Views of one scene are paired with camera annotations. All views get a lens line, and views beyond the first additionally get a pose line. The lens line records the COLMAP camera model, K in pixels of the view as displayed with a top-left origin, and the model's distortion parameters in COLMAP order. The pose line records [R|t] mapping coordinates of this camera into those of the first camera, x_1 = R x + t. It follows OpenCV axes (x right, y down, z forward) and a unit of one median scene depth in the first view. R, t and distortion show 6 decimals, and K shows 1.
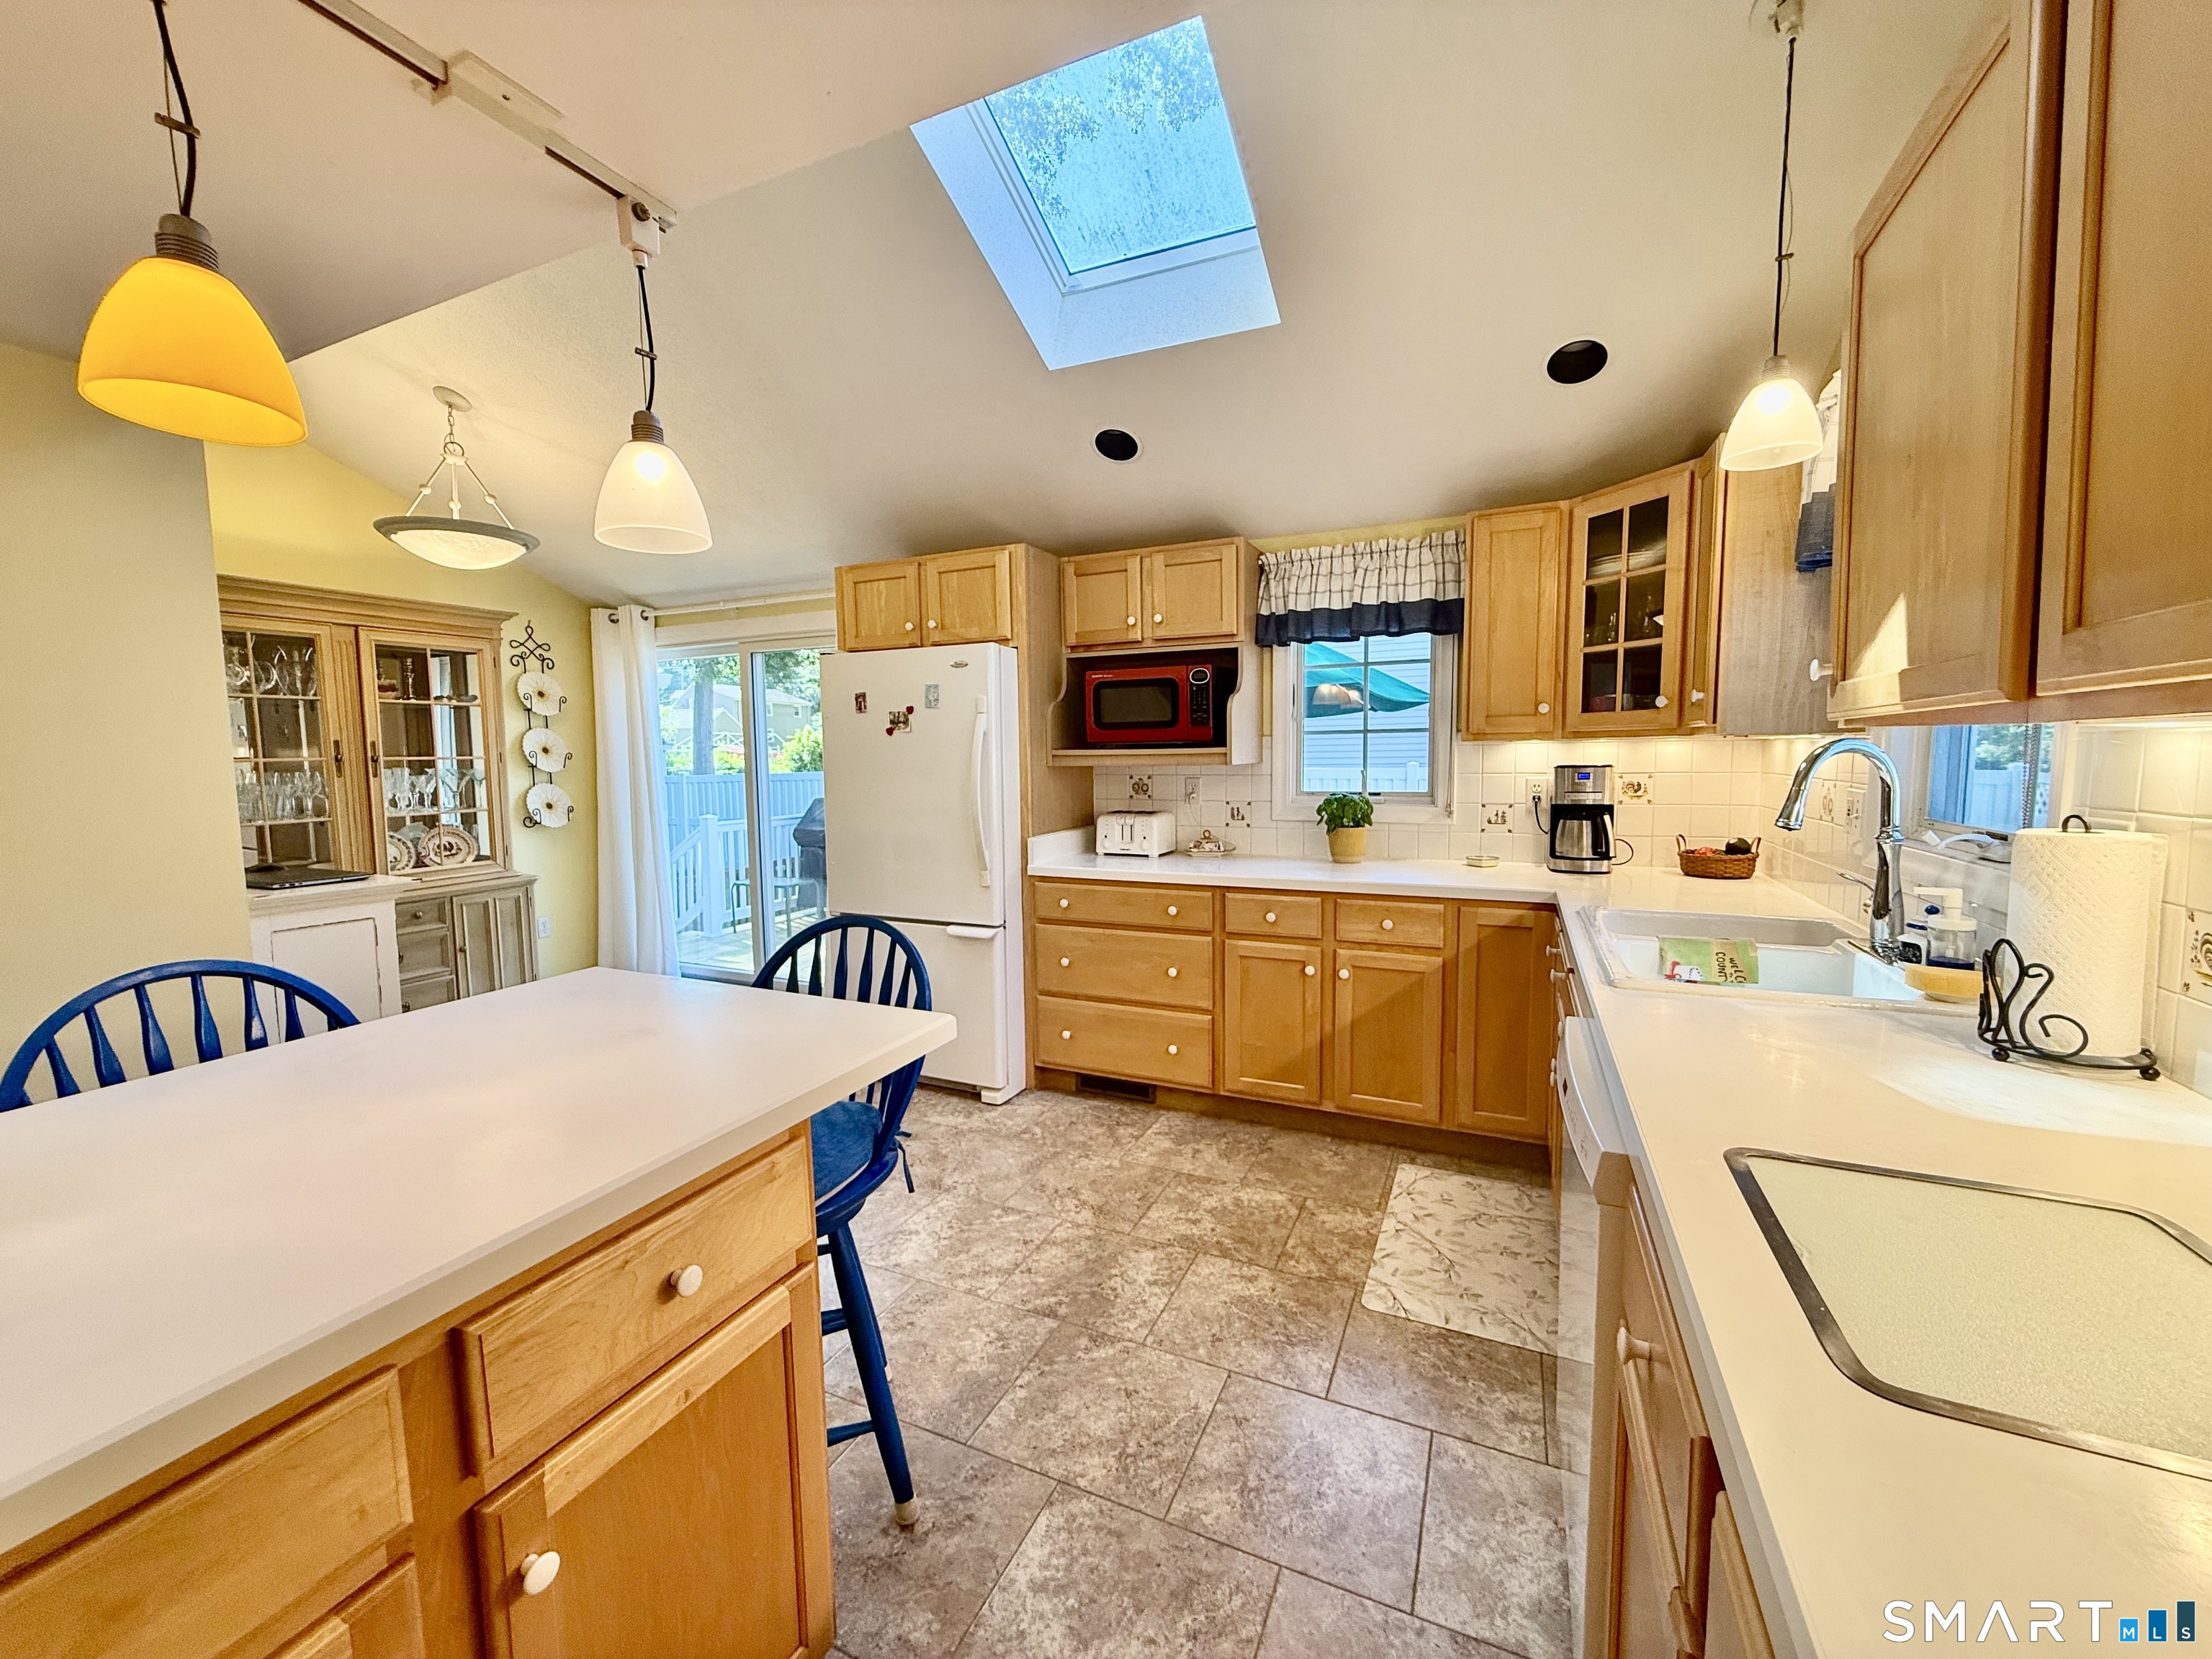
lens RADIAL K [[879.3, 0, 1097.9], [0, 879.3, 834.0], [0, 0, 1]] dist [-0.000660, -0.000121]
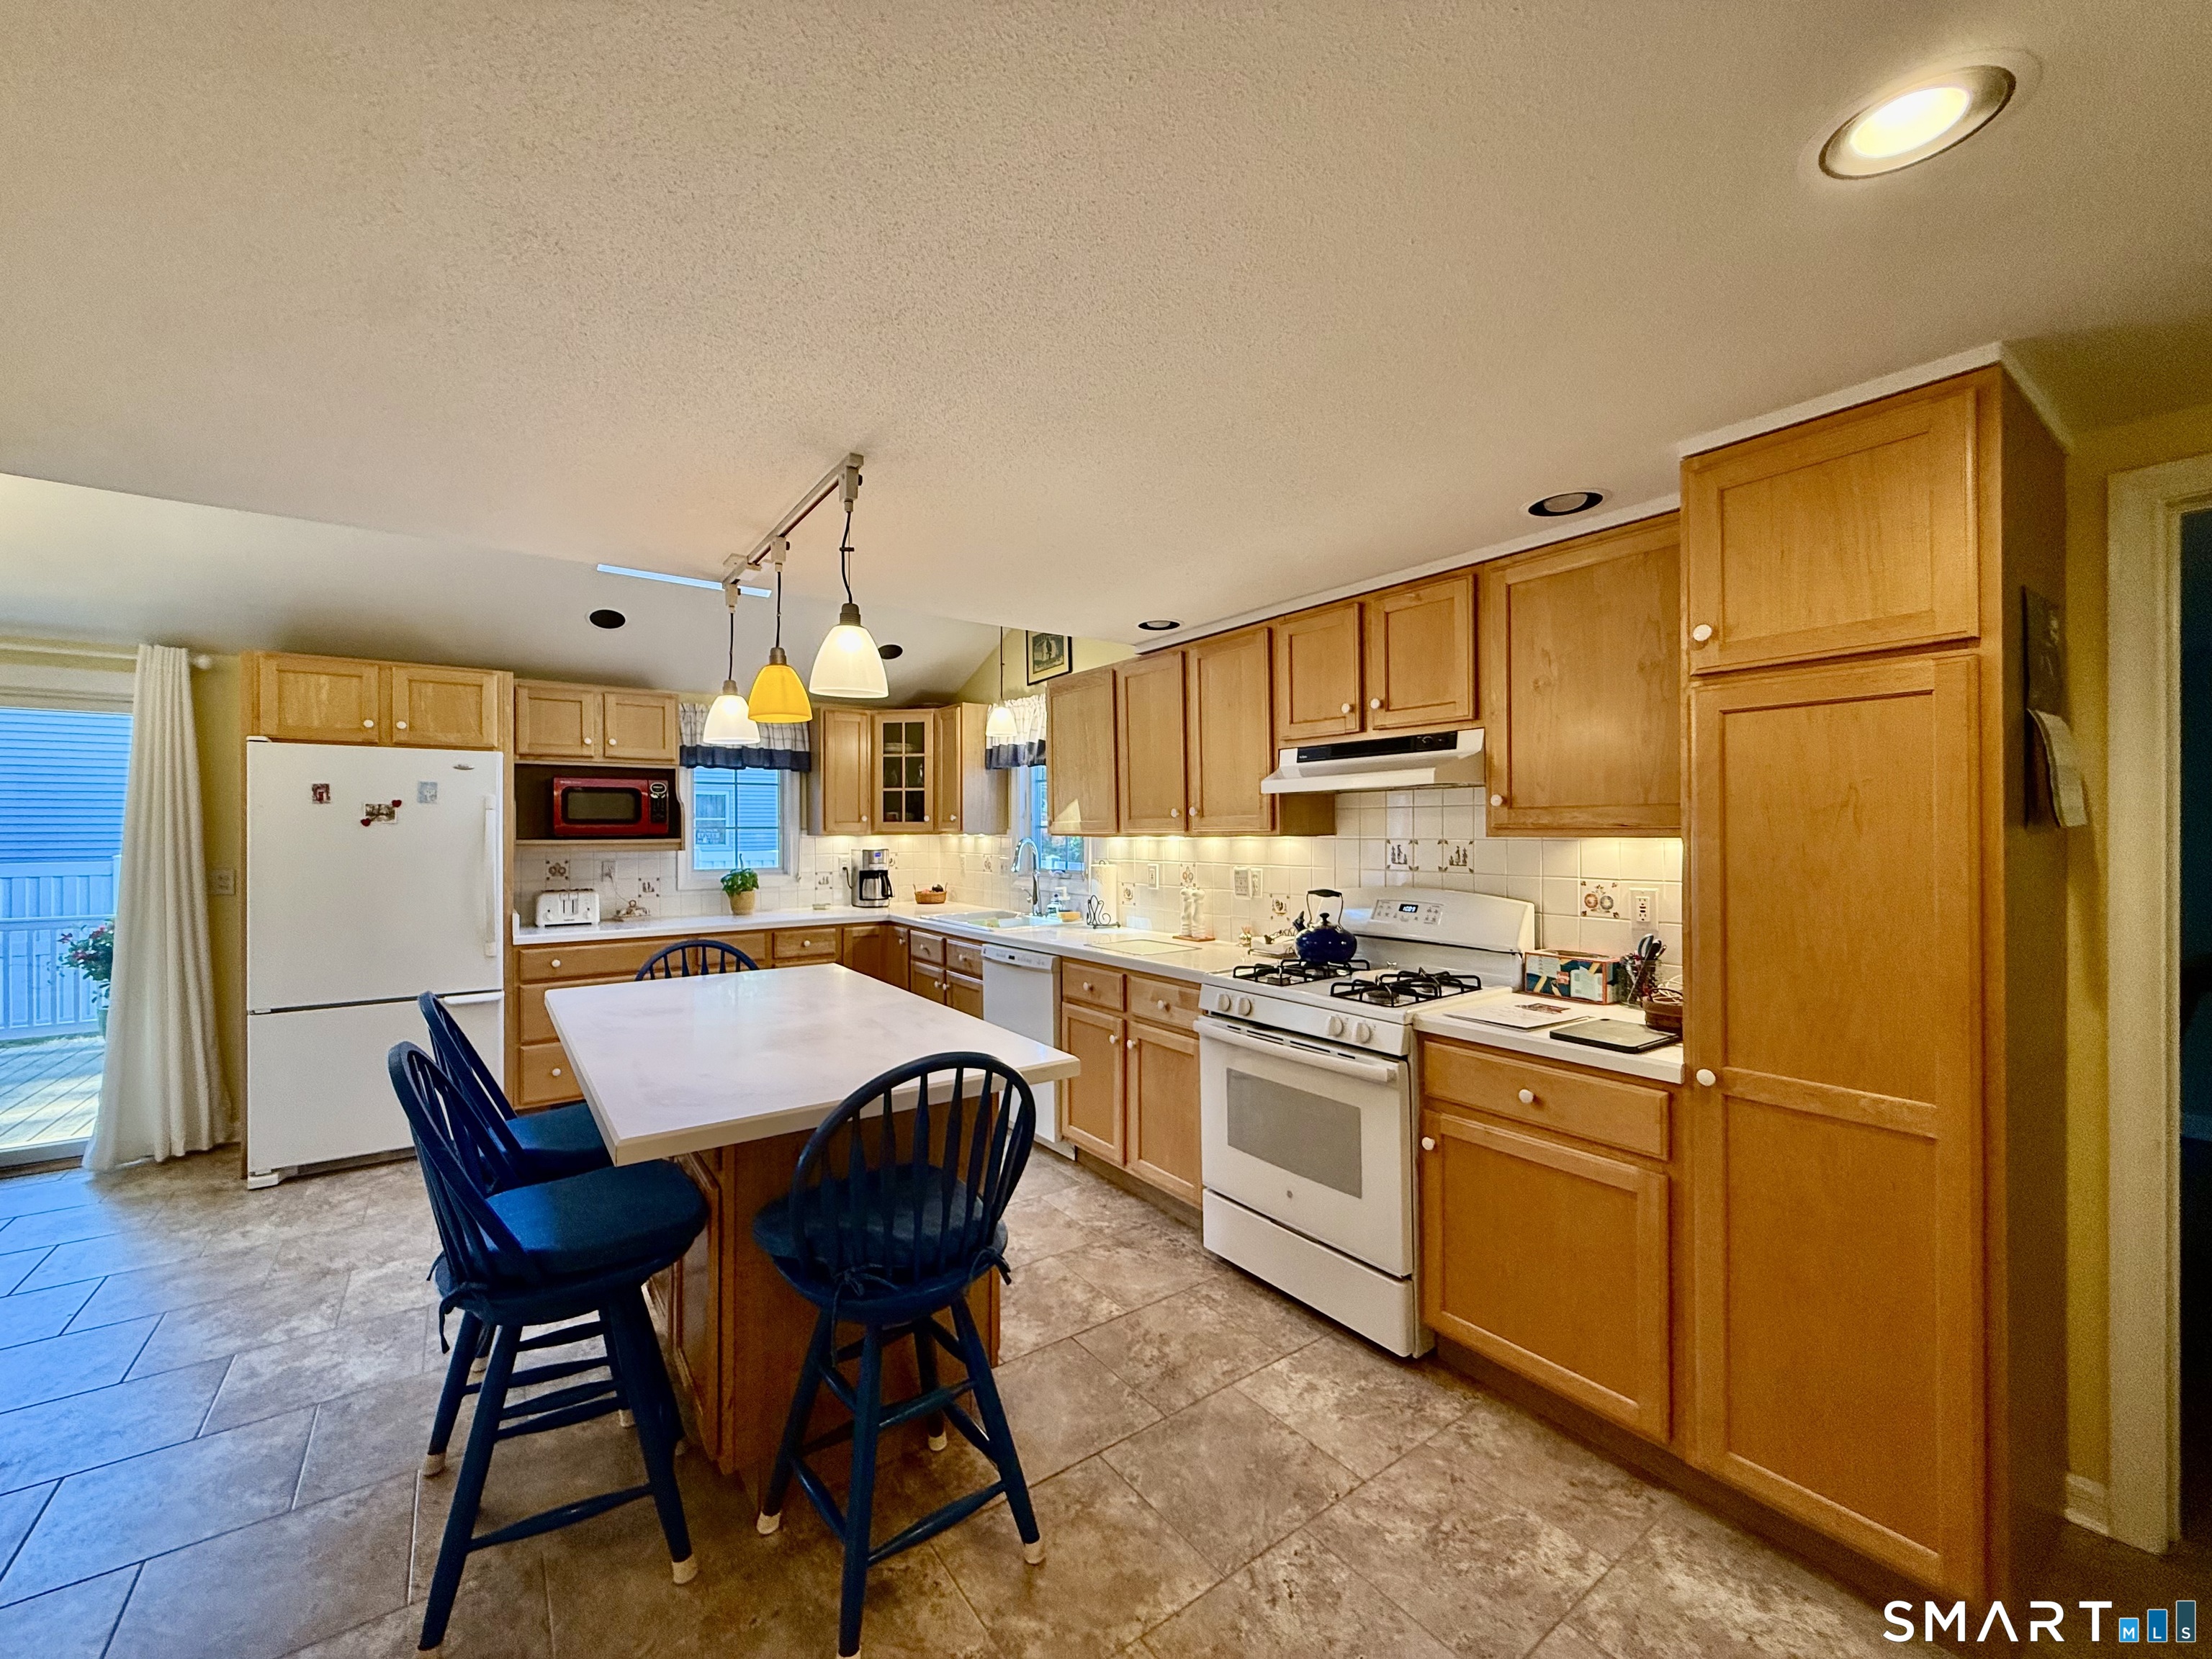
lens RADIAL K [[879.3, 0, 1094.0], [0, 879.3, 826.4], [0, 0, 1]] dist [-0.000660, -0.000121]
pose [[0.489519, 0.014021, 0.871880, -0.841514], [0.077897, 0.995170, -0.059739, 0.021554], [-0.868506, 0.097160, 0.486063, -0.310624]]
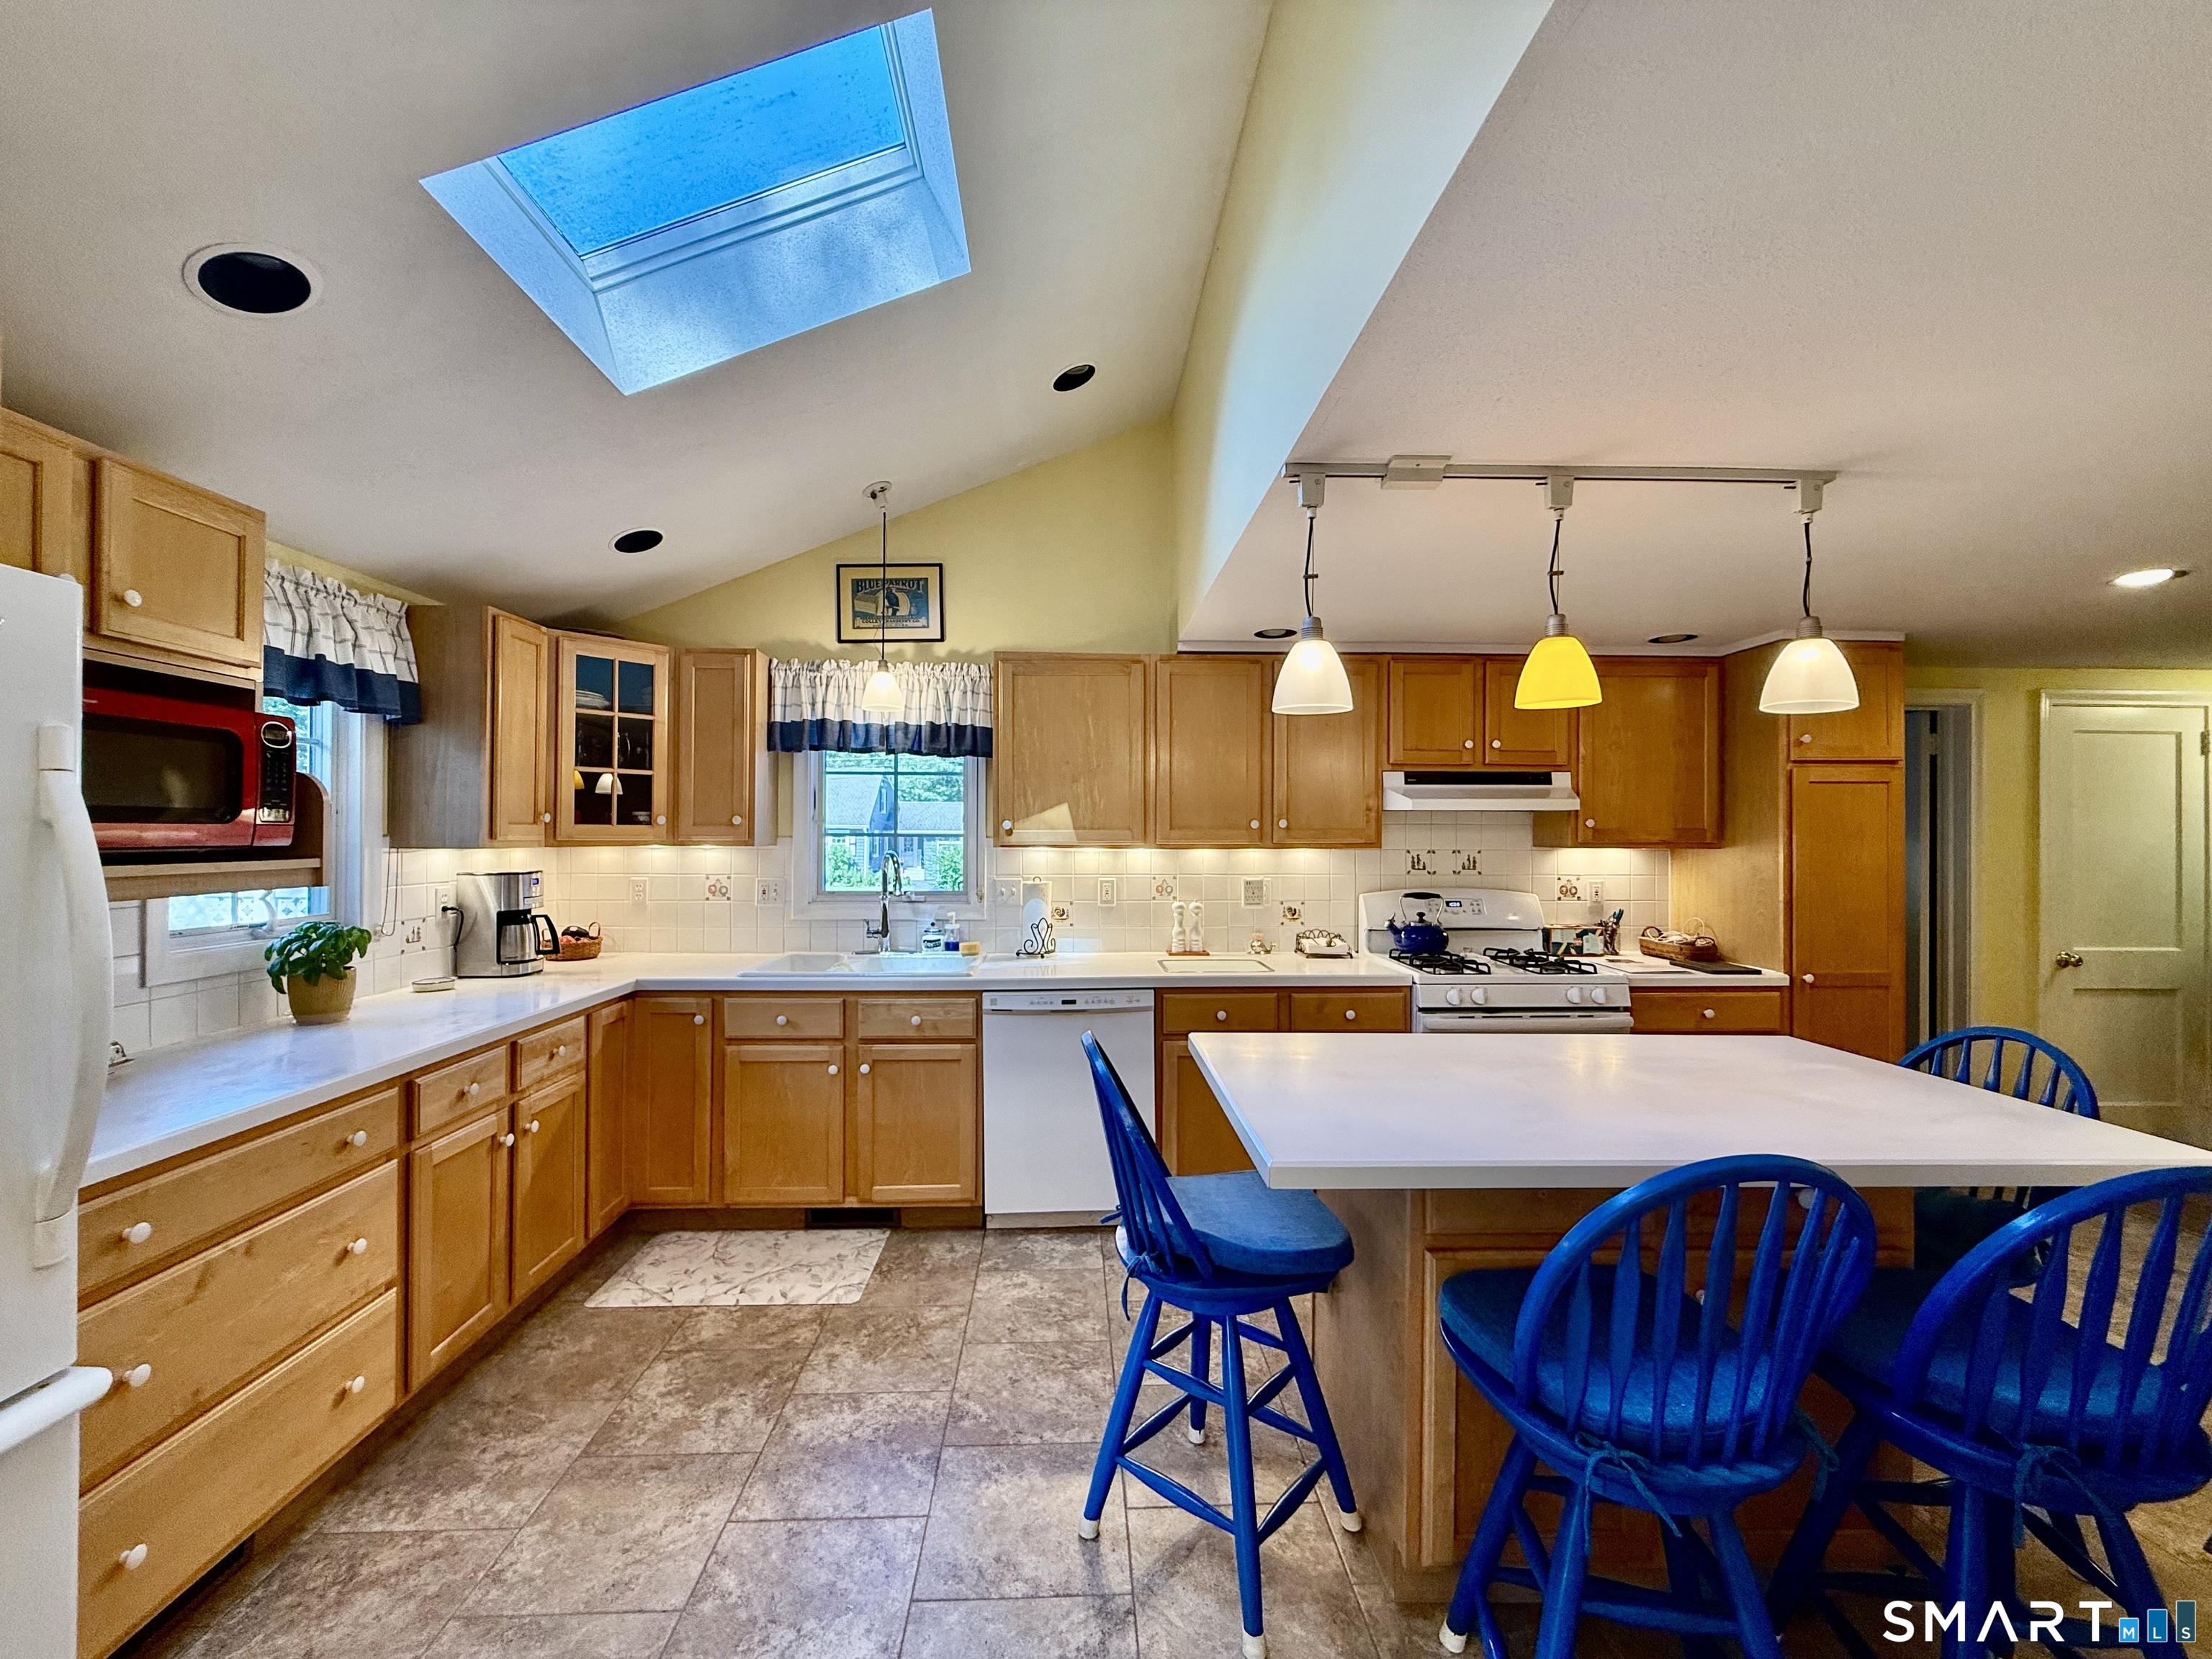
lens RADIAL K [[879.3, 0, 1097.9], [0, 879.3, 832.4], [0, 0, 1]] dist [-0.000660, -0.000121]
pose [[-0.455725, 0.015584, 0.889984, -0.698507], [0.084744, 0.996065, 0.025952, -0.093922], [-0.886077, 0.087248, -0.455252, 0.863014]]
